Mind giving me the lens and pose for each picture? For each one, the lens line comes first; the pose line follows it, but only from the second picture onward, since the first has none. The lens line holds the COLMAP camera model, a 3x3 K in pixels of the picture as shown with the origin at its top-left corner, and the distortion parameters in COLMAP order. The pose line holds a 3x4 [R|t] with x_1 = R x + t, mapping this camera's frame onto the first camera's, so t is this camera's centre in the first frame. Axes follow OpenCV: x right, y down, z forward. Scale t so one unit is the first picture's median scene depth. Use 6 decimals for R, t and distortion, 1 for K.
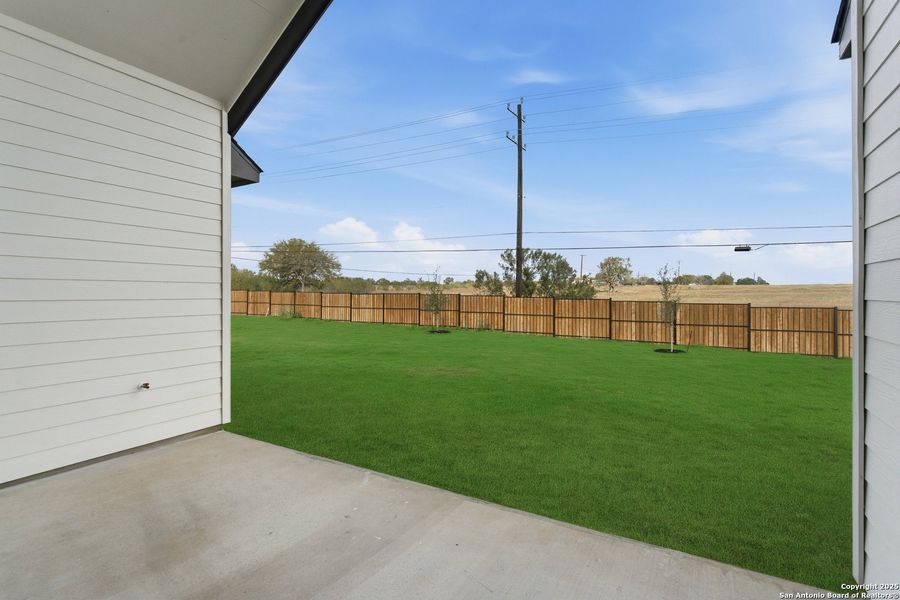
lens RADIAL K [[425.4, 0, 448.9], [0, 425.4, 293.0], [0, 0, 1]] dist [-0.003354, -0.000237]
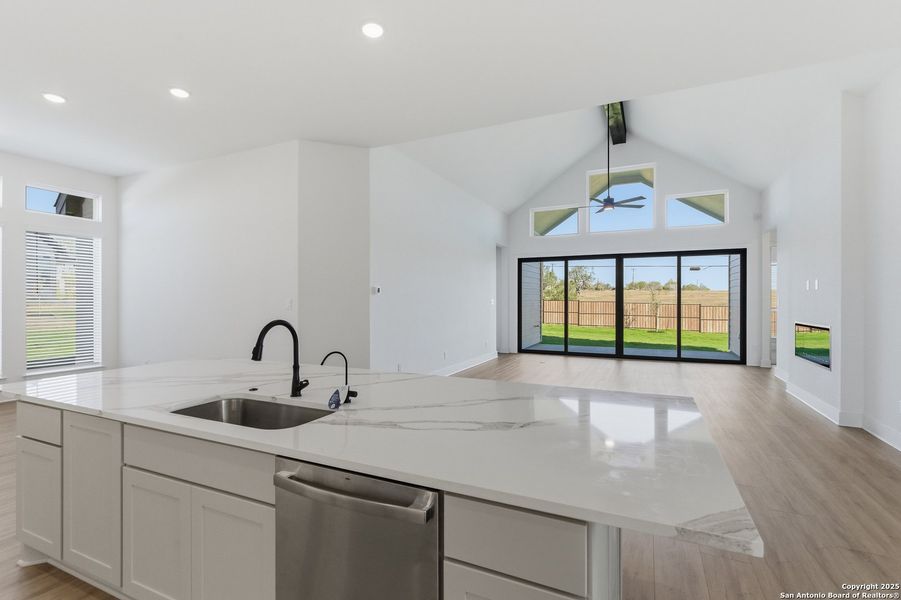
lens RADIAL K [[417.8, 0, 449.3], [0, 417.8, 300.1], [0, 0, 1]] dist [0.001211, 0.000696]
pose [[0.996006, 0.000932, 0.089283, -0.356375], [-0.001495, 0.999979, 0.006240, 0.000888], [-0.089275, -0.006348, 0.995987, -0.463051]]
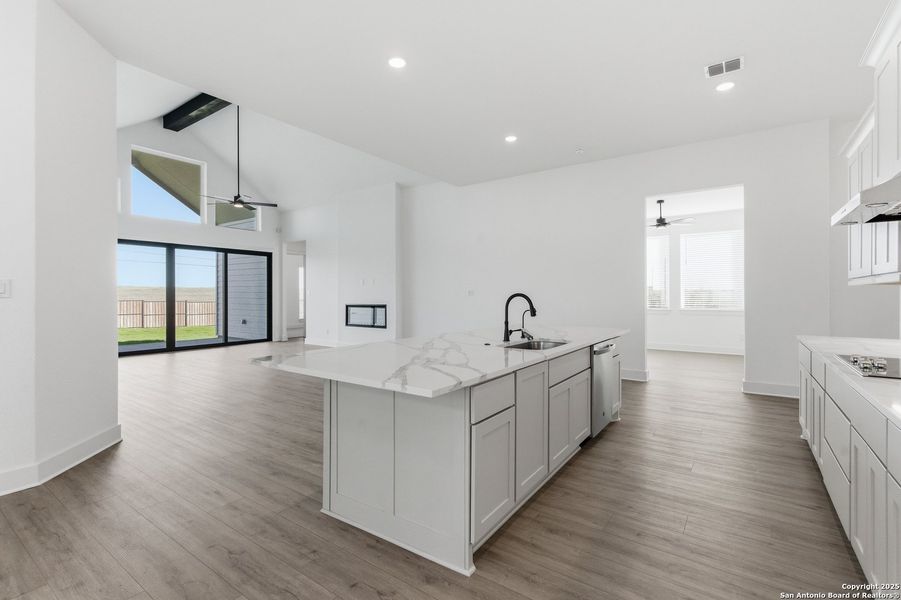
lens RADIAL K [[414.5, 0, 447.8], [0, 414.5, 297.3], [0, 0, 1]] dist [0.001389, -0.000377]
pose [[0.089444, -0.003812, 0.995985, -0.559736], [-0.003465, 0.999985, 0.004139, 0.007574], [-0.995986, -0.003821, 0.089430, -0.343167]]
